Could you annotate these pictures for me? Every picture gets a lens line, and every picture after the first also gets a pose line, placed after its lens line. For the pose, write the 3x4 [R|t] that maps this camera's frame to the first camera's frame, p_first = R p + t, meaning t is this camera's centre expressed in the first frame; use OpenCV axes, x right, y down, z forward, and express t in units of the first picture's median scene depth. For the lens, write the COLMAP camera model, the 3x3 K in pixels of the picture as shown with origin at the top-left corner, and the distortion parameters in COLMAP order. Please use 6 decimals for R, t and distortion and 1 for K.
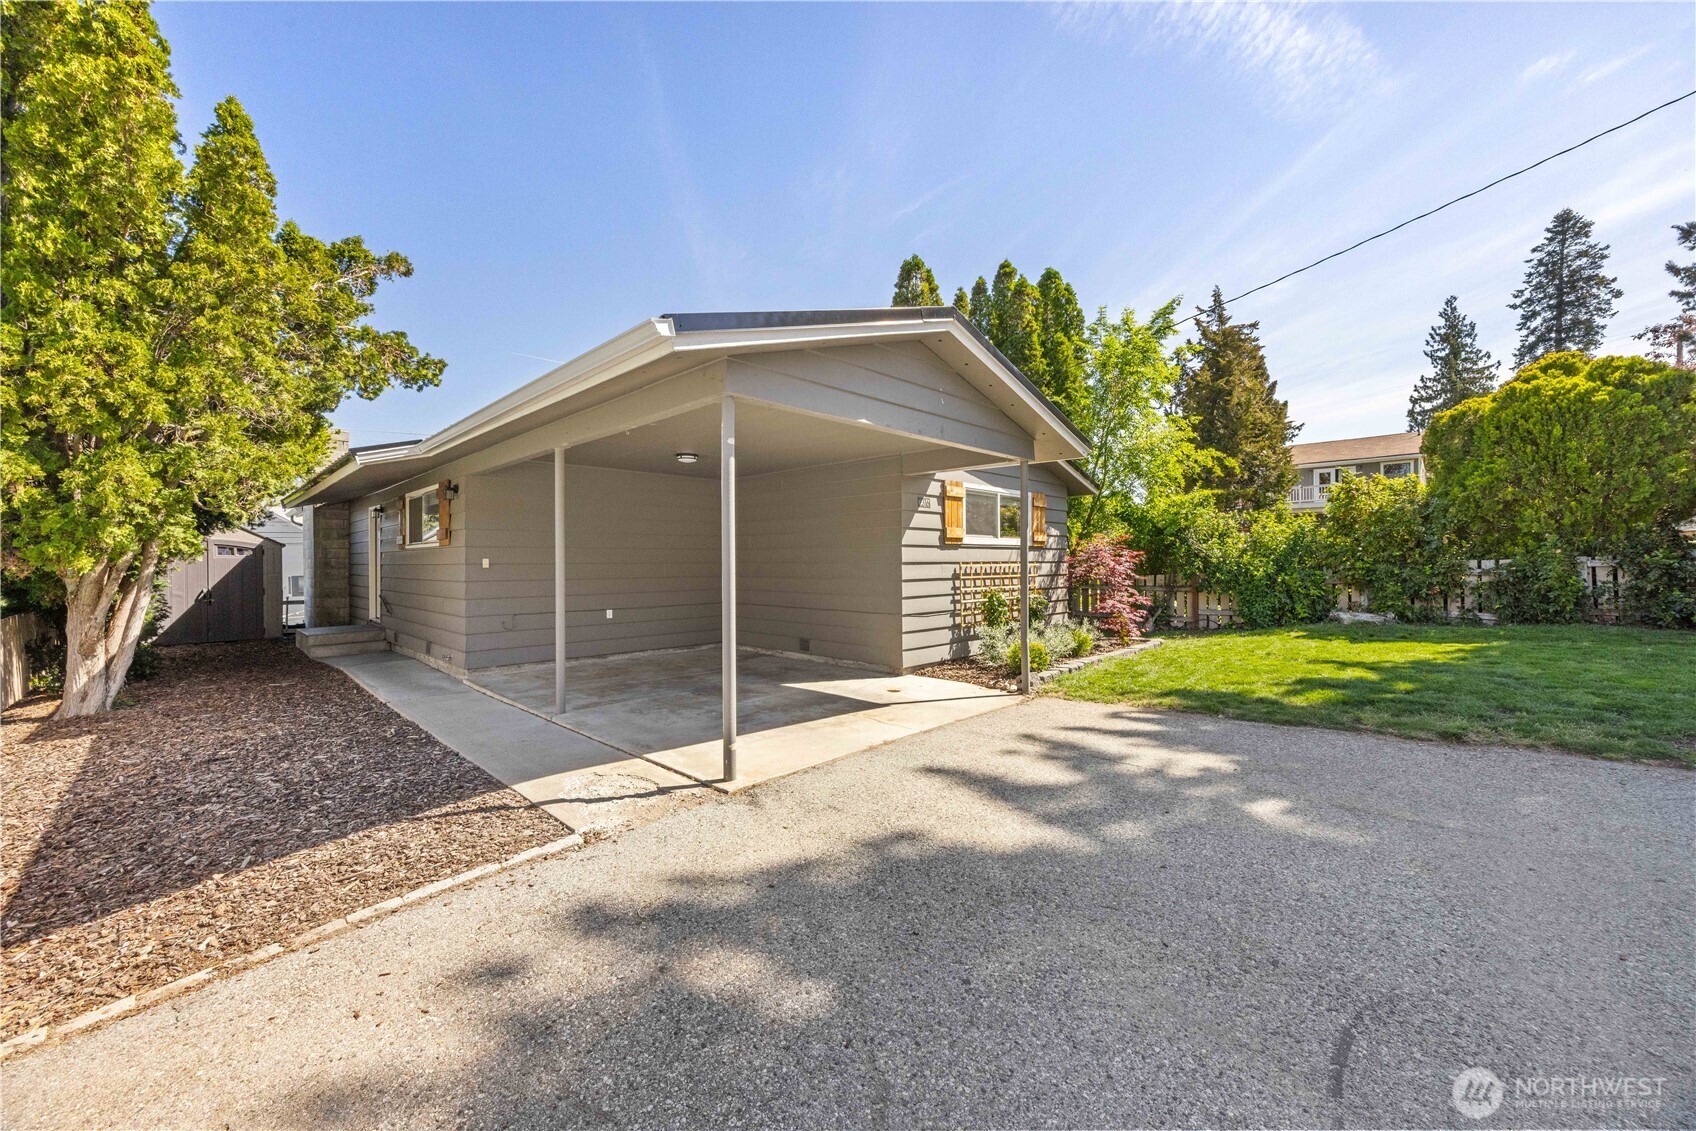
lens RADIAL K [[642.8, 0, 850.4], [0, 642.8, 554.8], [0, 0, 1]] dist [-0.003271, 0.000126]
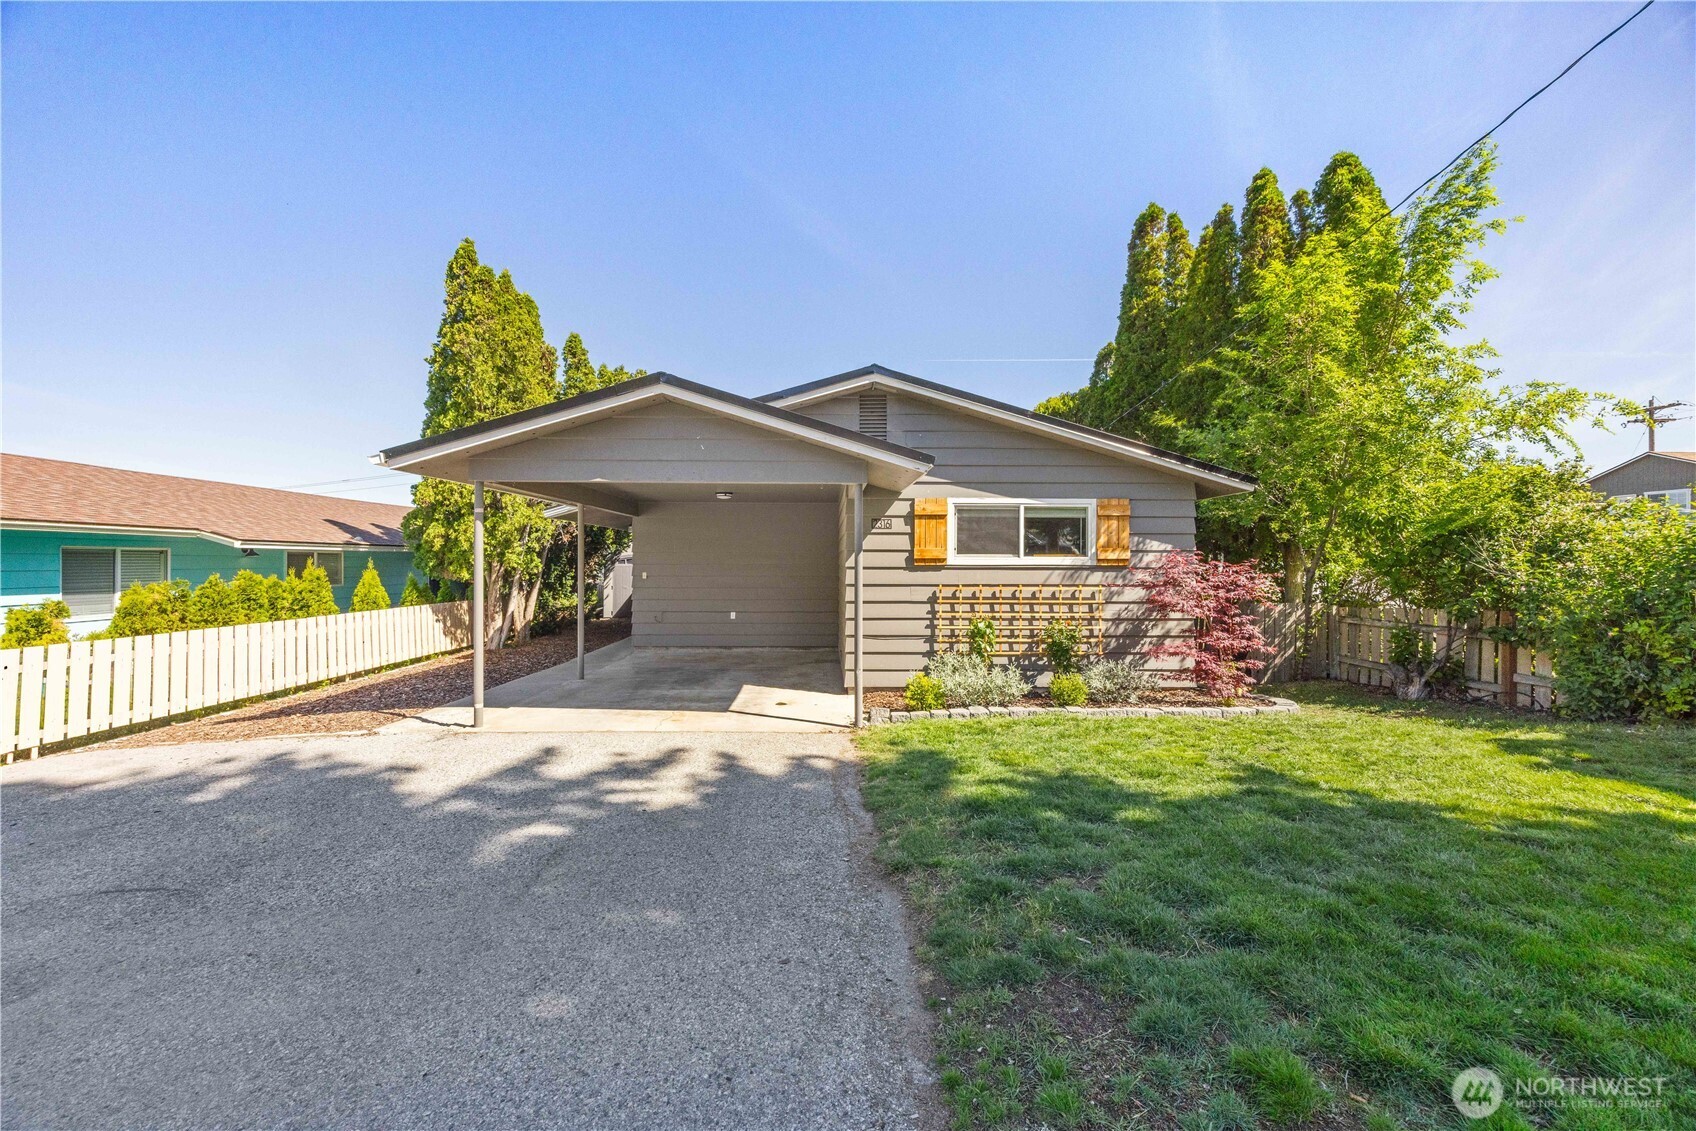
lens RADIAL K [[642.8, 0, 842.8], [0, 642.8, 569.6], [0, 0, 1]] dist [-0.003271, 0.000126]
pose [[0.714021, 0.014713, -0.699969, 0.741353], [0.000930, 0.999758, 0.021962, -0.031585], [0.700123, -0.016332, 0.713835, 0.243593]]
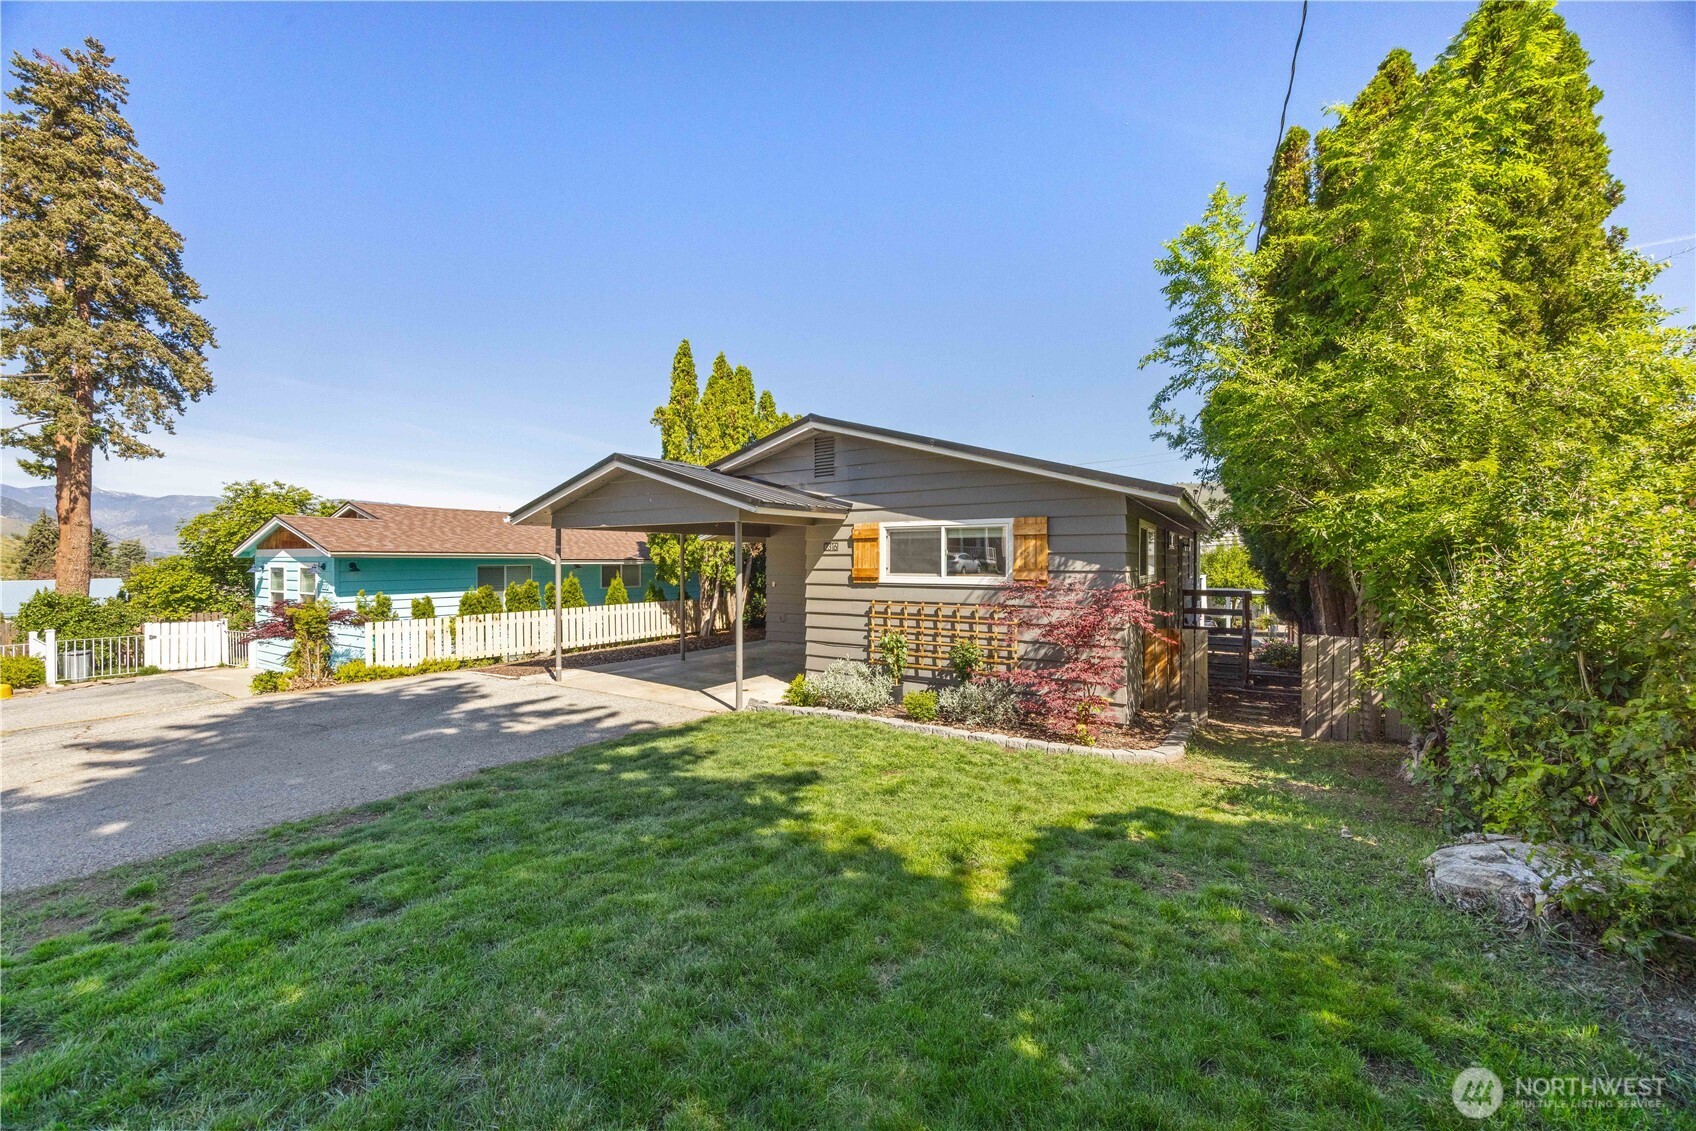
lens RADIAL K [[642.8, 0, 843.0], [0, 642.8, 574.7], [0, 0, 1]] dist [-0.003271, 0.000126]
pose [[0.212032, 0.025152, -0.976939, 1.206344], [0.008666, 0.999581, 0.027616, -0.060836], [0.977224, -0.014322, 0.211725, 0.752872]]
